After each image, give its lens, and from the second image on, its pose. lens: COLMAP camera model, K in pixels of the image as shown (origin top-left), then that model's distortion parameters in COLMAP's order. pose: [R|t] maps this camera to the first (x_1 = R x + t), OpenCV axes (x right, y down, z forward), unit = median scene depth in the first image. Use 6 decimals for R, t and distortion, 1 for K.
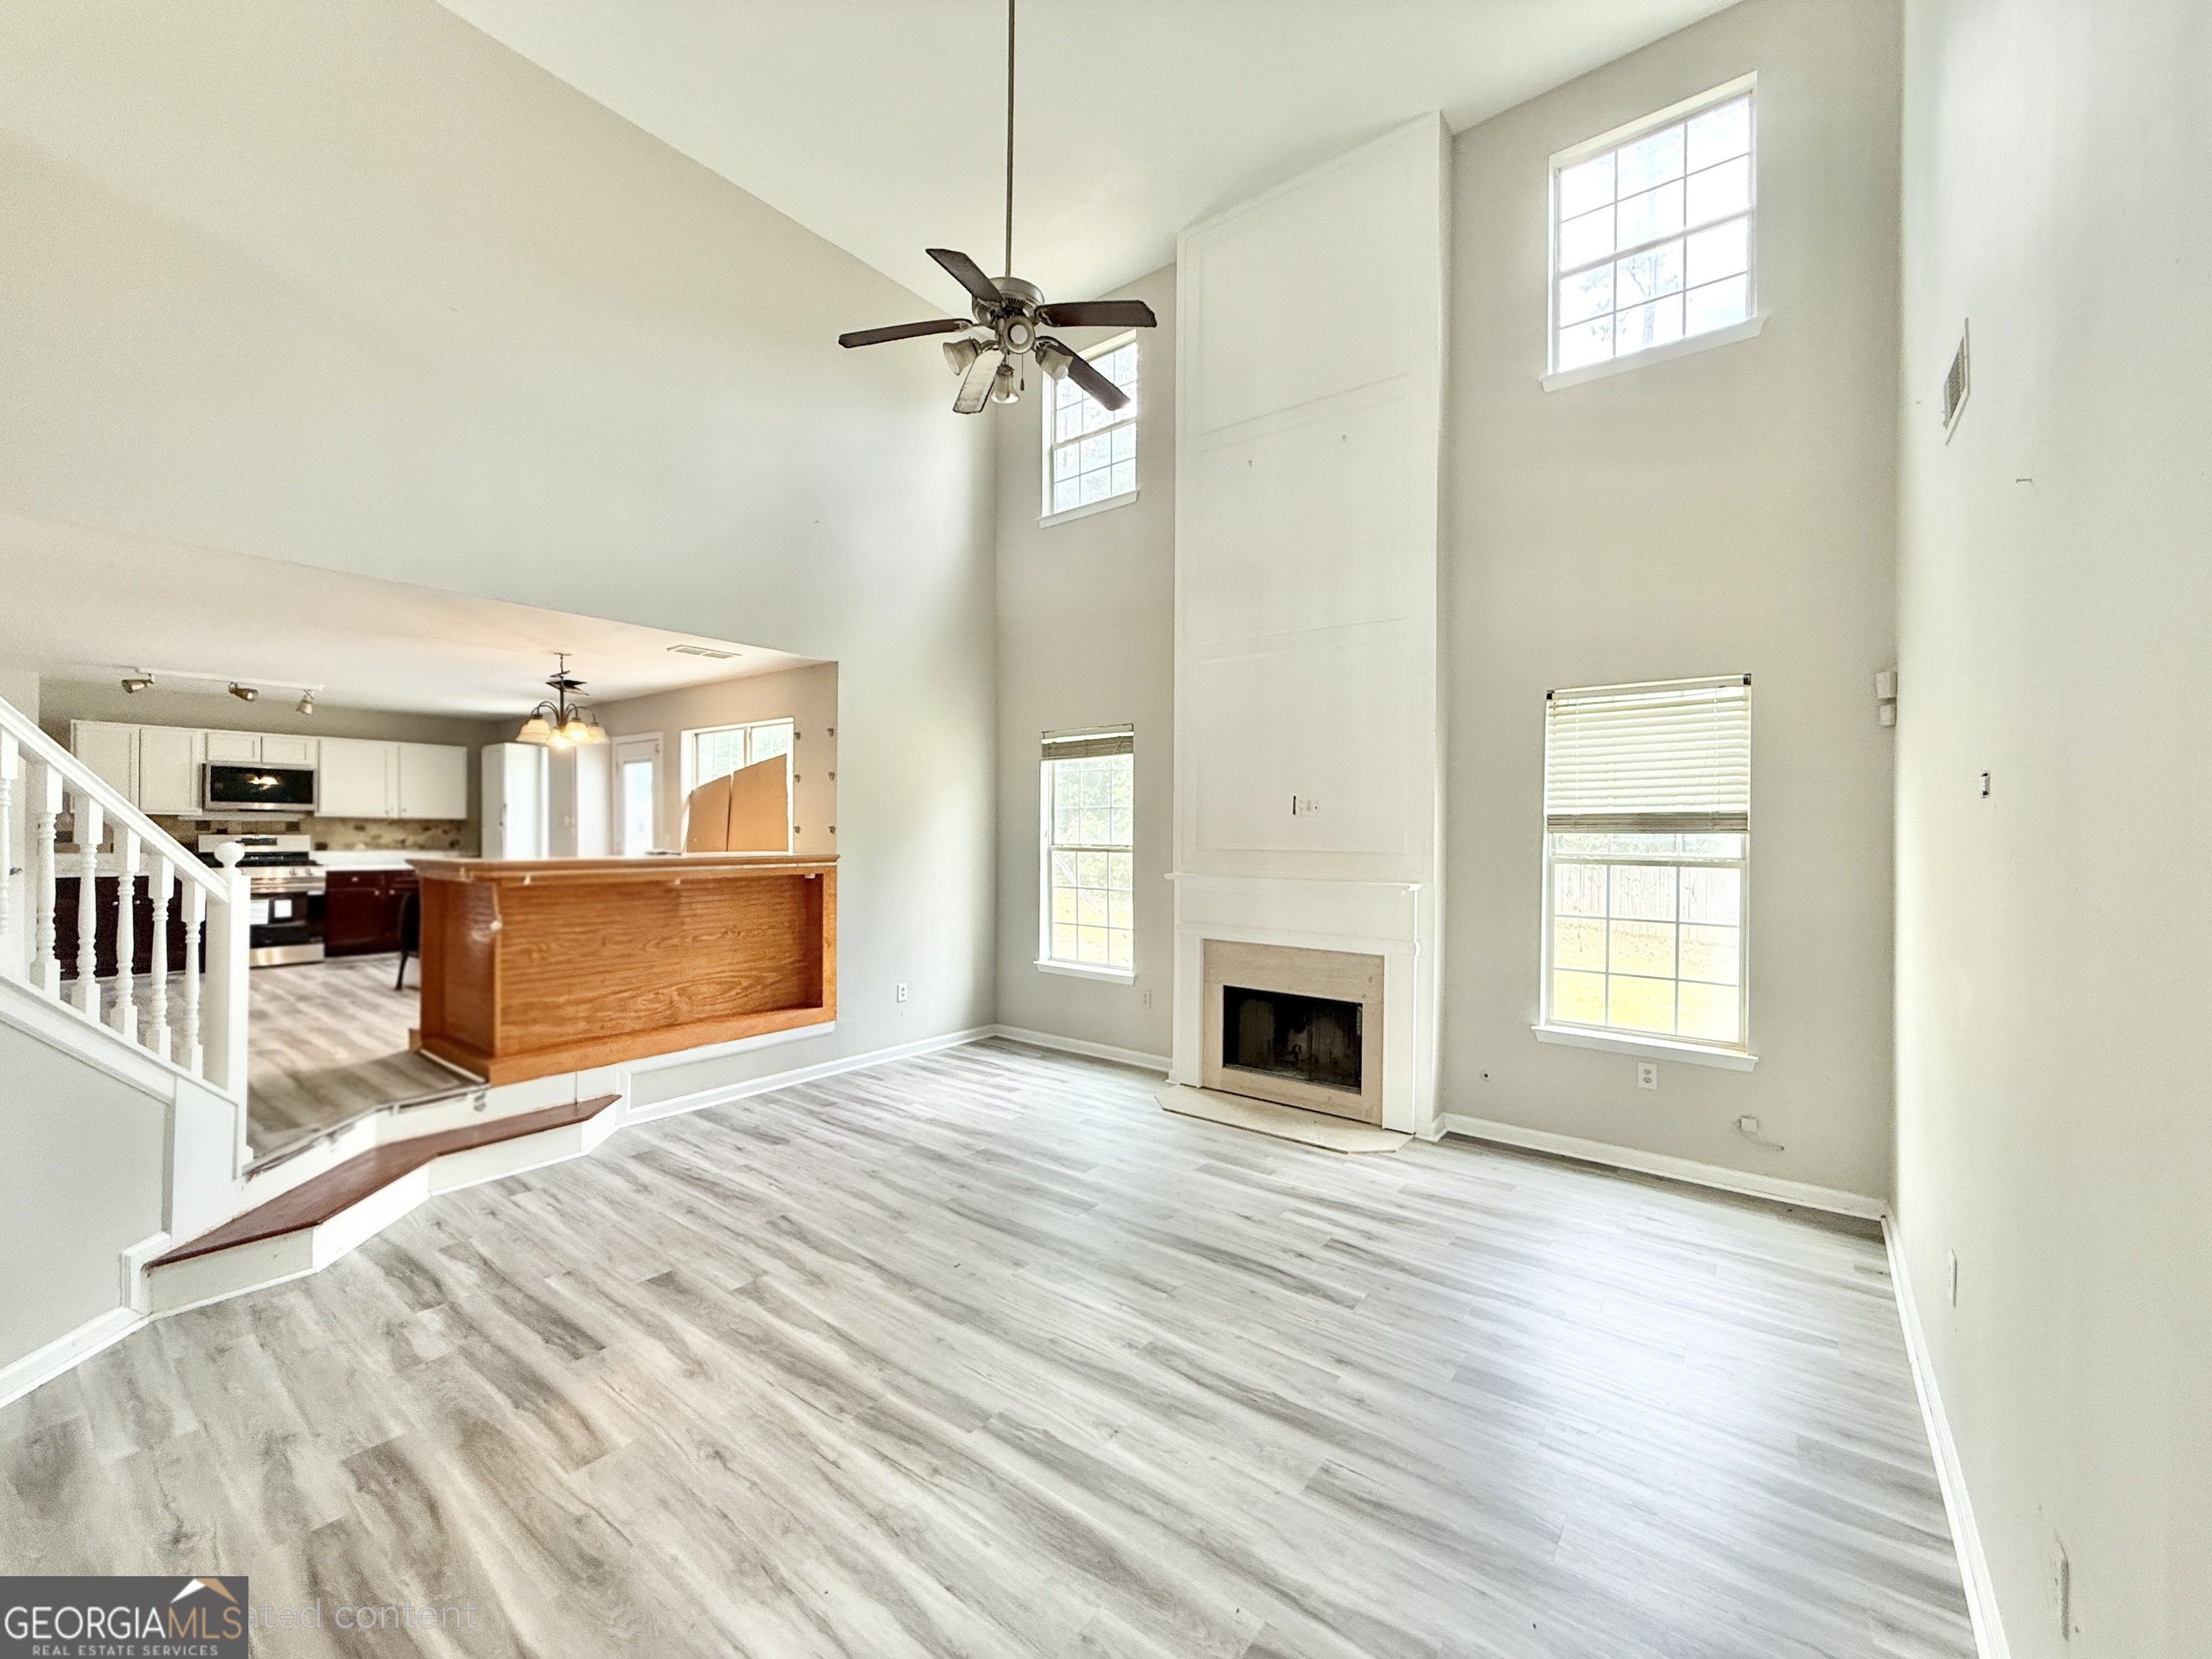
lens RADIAL K [[883.1, 0, 1101.0], [0, 883.1, 834.9], [0, 0, 1]] dist [-0.000709, 0.000174]
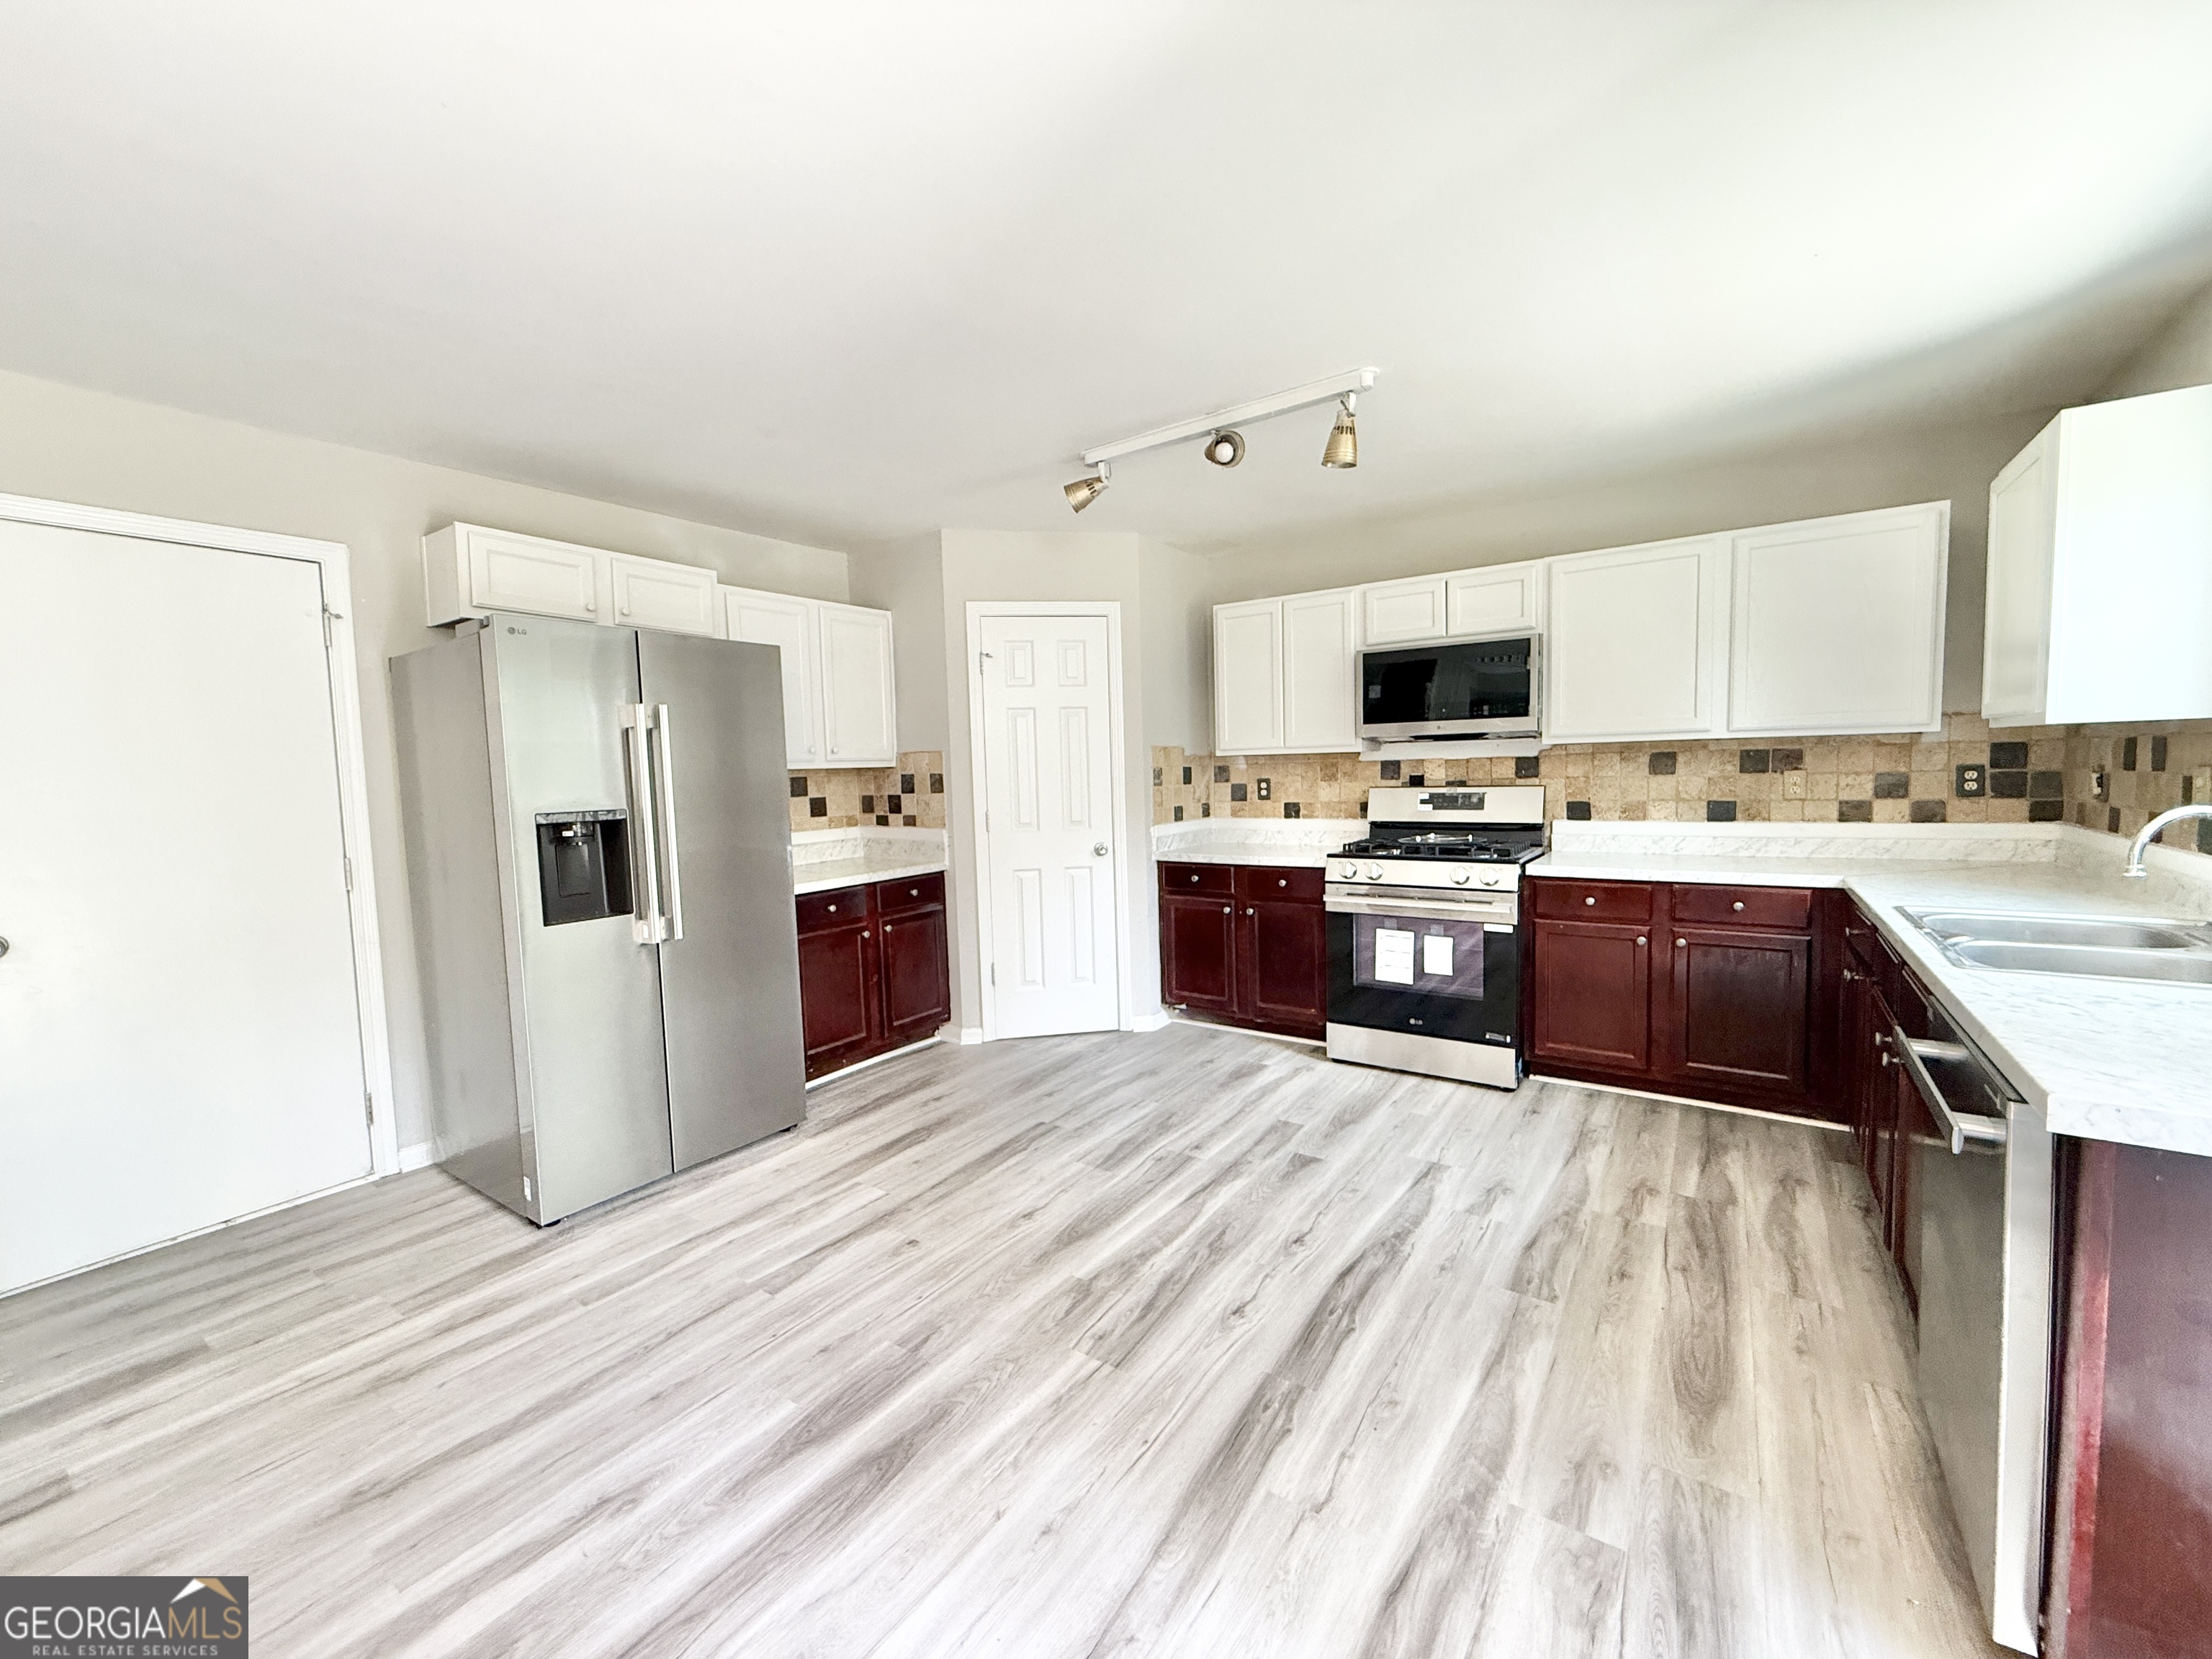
lens RADIAL K [[883.1, 0, 1093.8], [0, 883.1, 834.4], [0, 0, 1]] dist [-0.000709, 0.000174]
pose [[0.038964, 0.057978, -0.997557, -0.966008], [0.021091, 0.998045, 0.058830, -0.014022], [0.999018, -0.023332, 0.037665, 1.596797]]
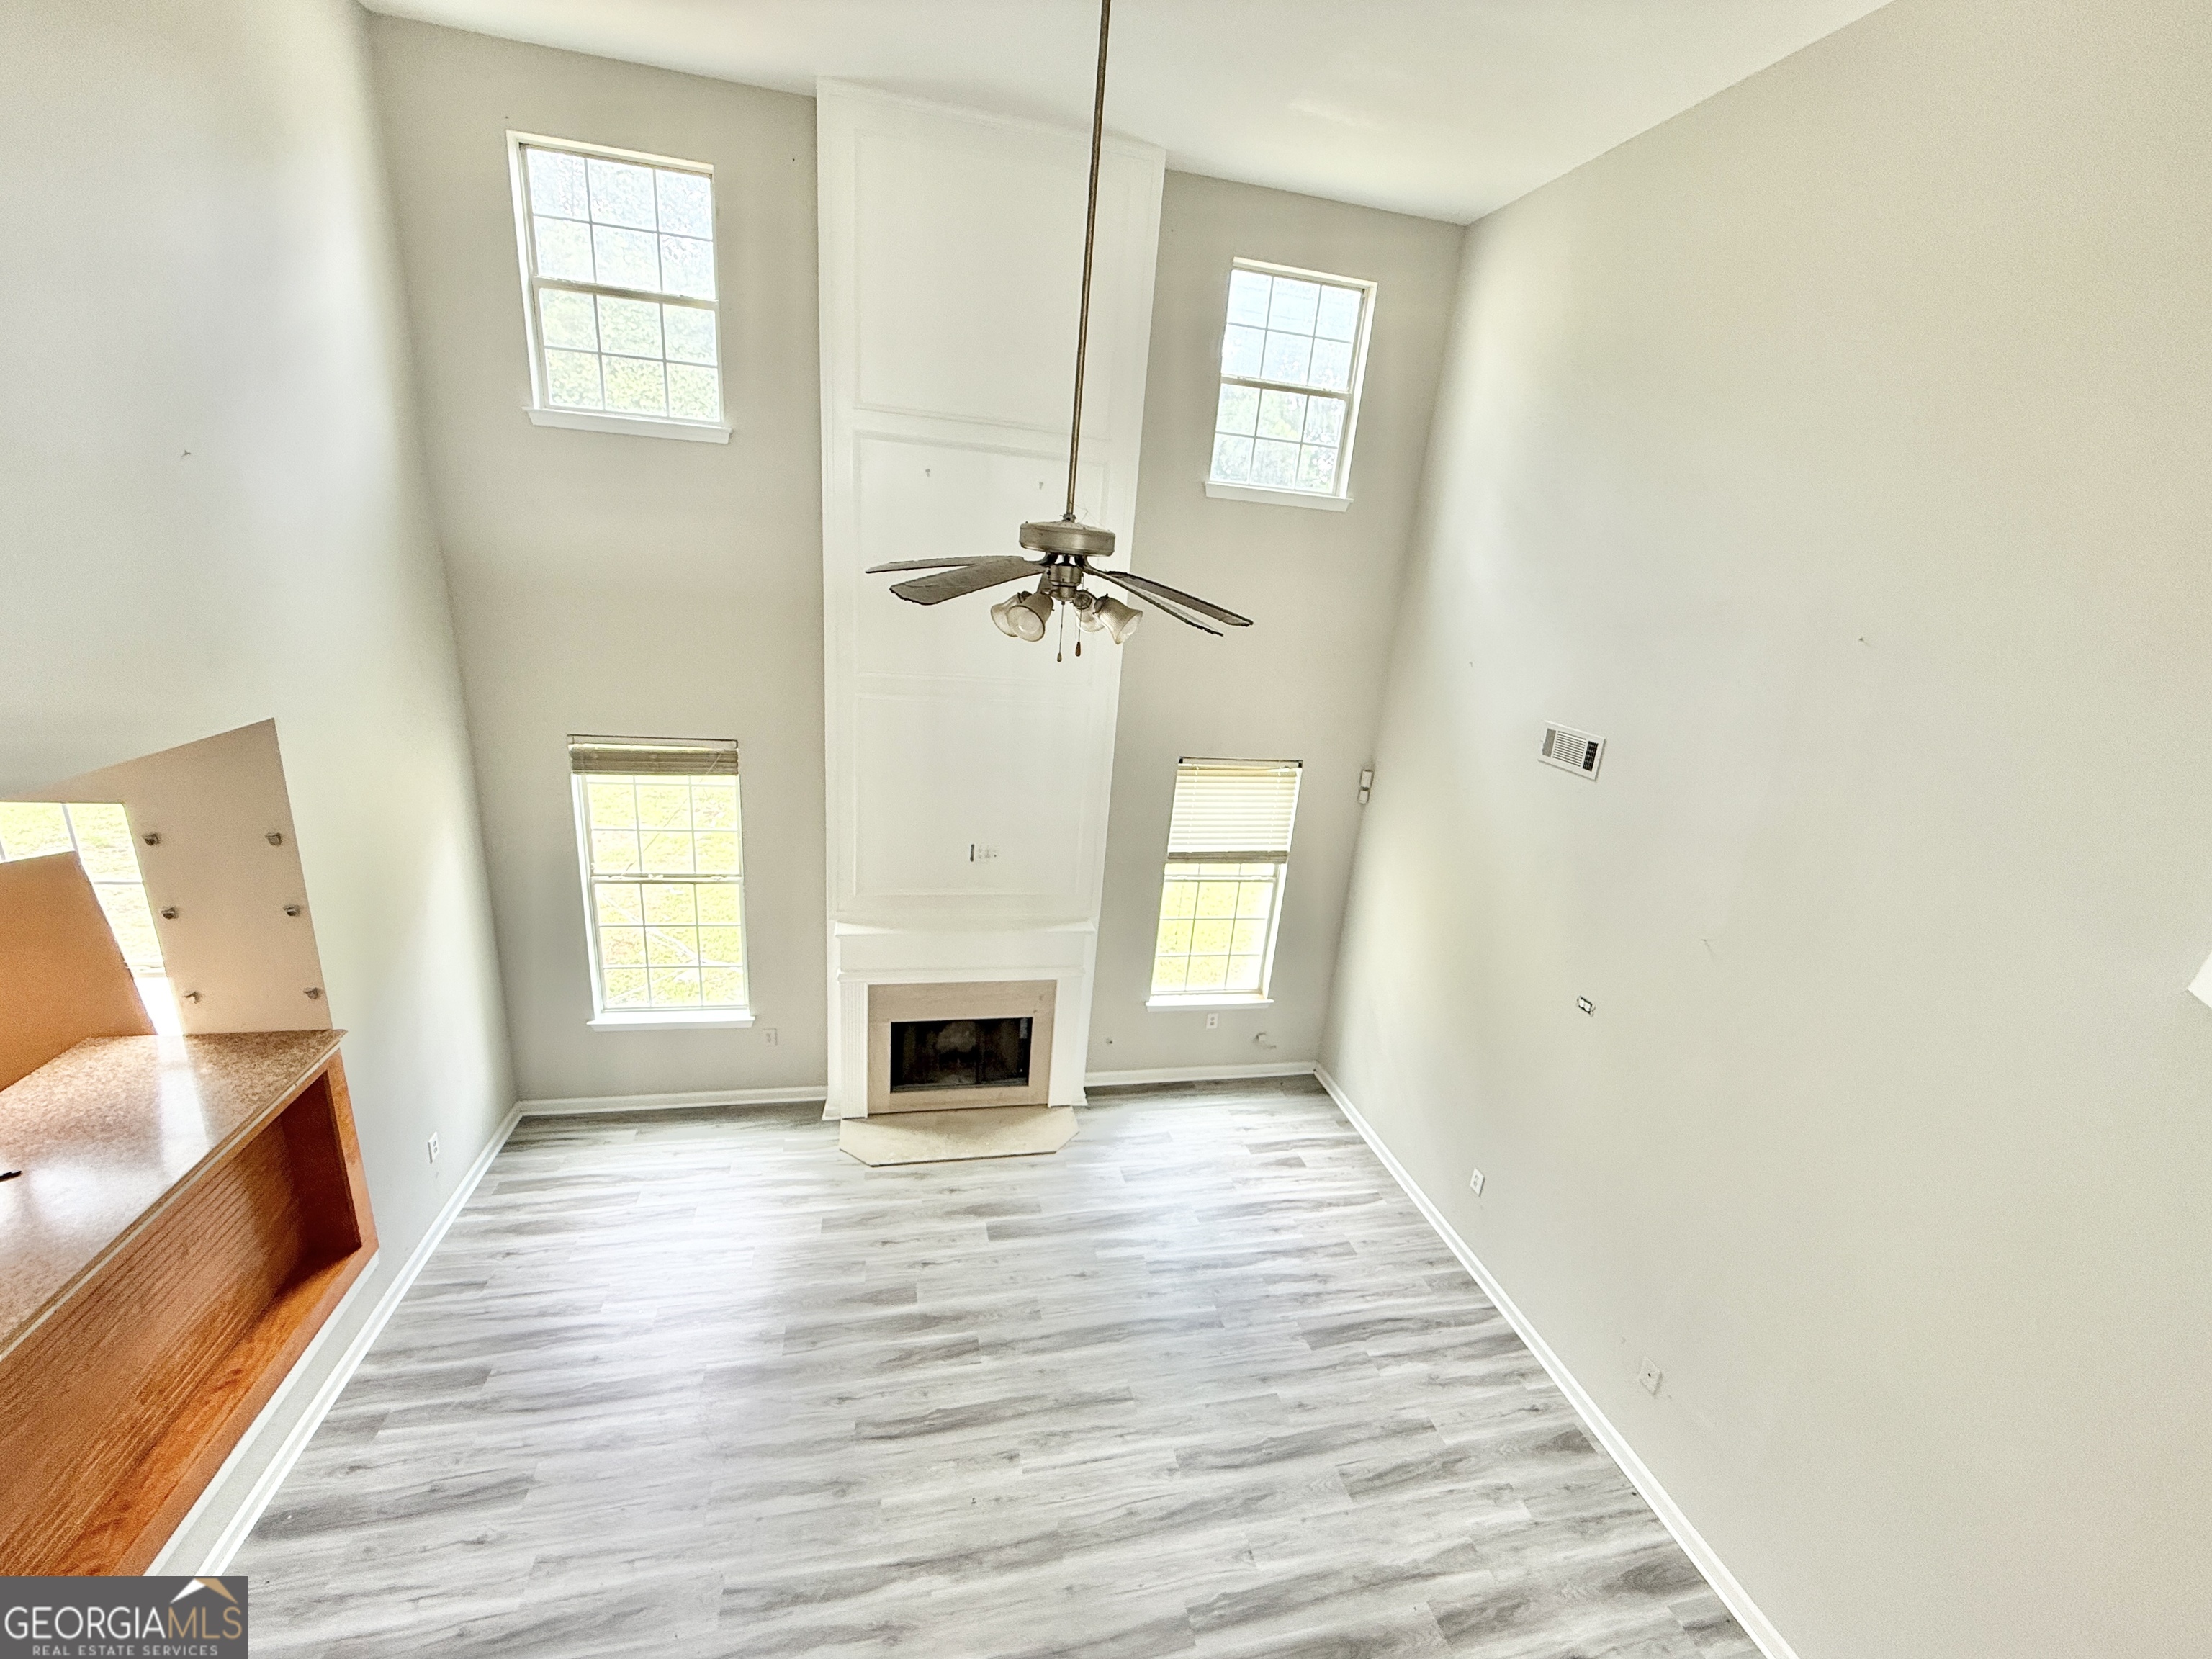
lens RADIAL K [[883.1, 0, 1101.9], [0, 883.1, 833.1], [0, 0, 1]] dist [-0.000709, 0.000174]
pose [[0.633058, -0.188276, 0.750859, -0.590045], [-0.075799, 0.950234, 0.302176, -0.495467], [-0.770384, -0.248210, 0.587282, 0.392122]]
